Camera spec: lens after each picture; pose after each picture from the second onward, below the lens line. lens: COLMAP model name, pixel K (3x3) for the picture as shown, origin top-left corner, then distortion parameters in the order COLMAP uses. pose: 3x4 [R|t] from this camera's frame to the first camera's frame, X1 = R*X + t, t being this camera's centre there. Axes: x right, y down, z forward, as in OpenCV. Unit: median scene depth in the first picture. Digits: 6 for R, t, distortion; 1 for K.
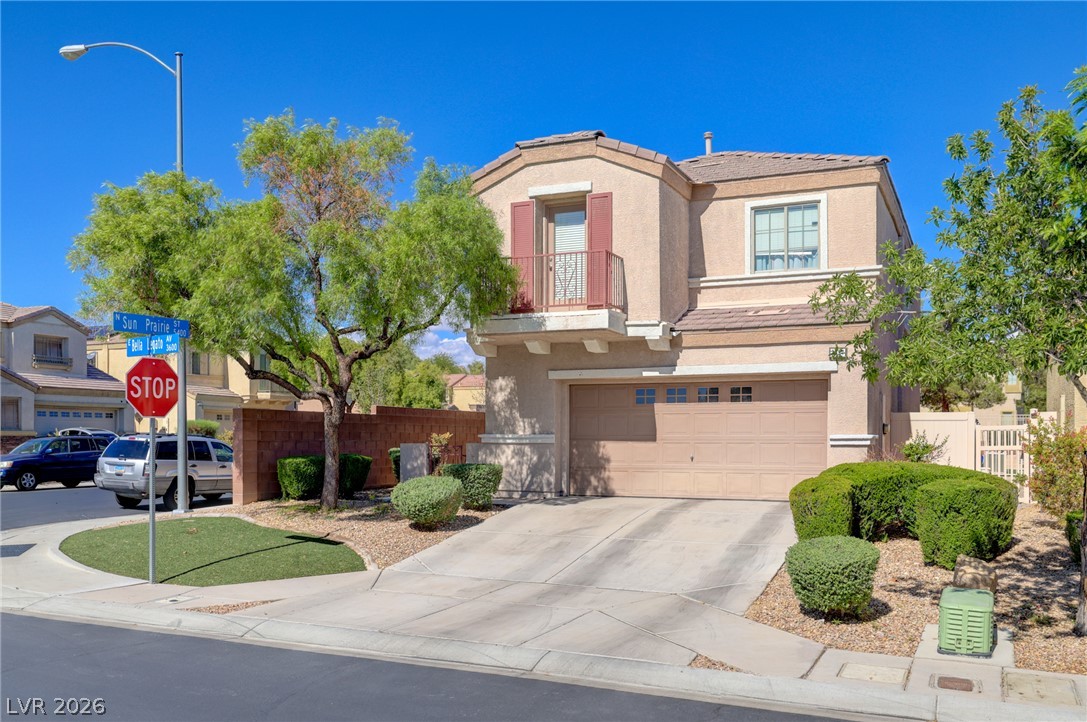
lens RADIAL K [[941.4, 0, 613.8], [0, 941.4, 446.8], [0, 0, 1]] dist [0.004873, 0.003797]
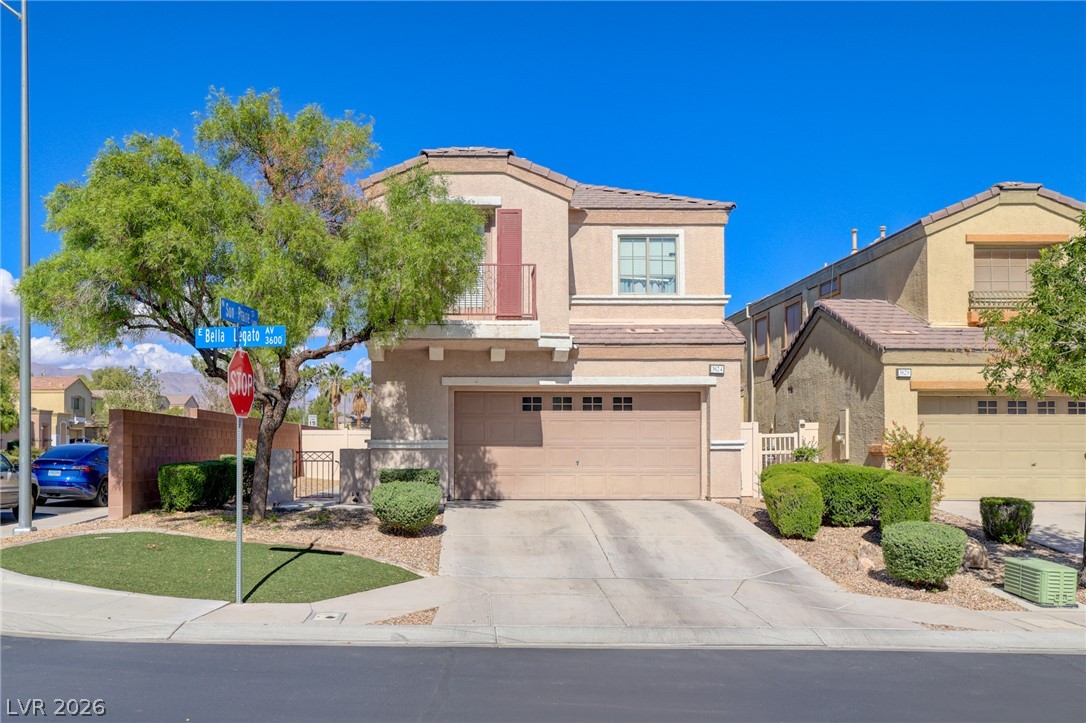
lens RADIAL K [[914.9, 0, 538.1], [0, 914.9, 438.3], [0, 0, 1]] dist [0.002614, 0.014380]
pose [[0.916666, 0.003288, 0.399641, -0.377466], [0.004705, 0.999808, -0.019016, 0.004412], [-0.399627, 0.019312, 0.916474, 0.059452]]
